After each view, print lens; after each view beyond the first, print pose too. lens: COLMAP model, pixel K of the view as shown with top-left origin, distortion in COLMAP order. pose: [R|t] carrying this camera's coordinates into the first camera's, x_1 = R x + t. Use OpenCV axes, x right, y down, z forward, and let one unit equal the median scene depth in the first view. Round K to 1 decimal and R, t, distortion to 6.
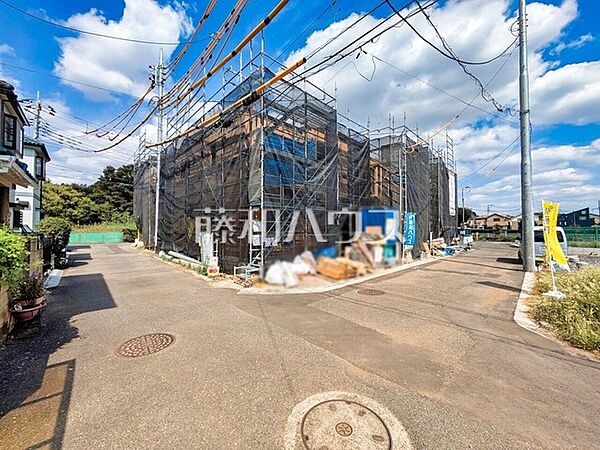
lens RADIAL K [[237.6, 0, 300.0], [0, 237.6, 225.0], [0, 0, 1]] dist [0.000687, 0.000293]
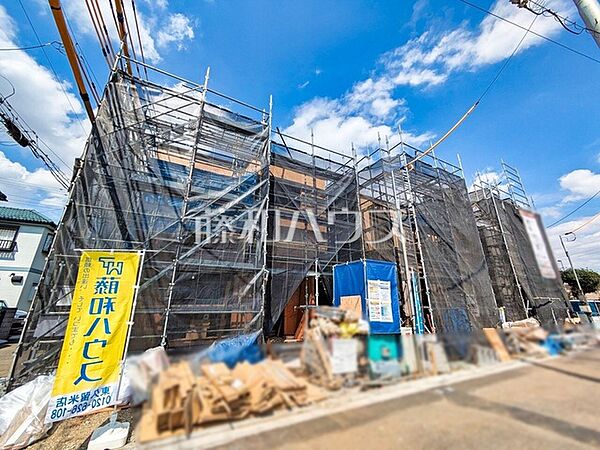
lens RADIAL K [[237.6, 0, 300.0], [0, 237.6, 225.0], [0, 0, 1]] dist [0.000687, 0.000293]
pose [[0.961064, -0.091552, -0.260718, 0.338285], [0.008074, 0.952419, -0.304685, 0.014954], [0.276207, 0.290716, 0.916075, 0.387328]]
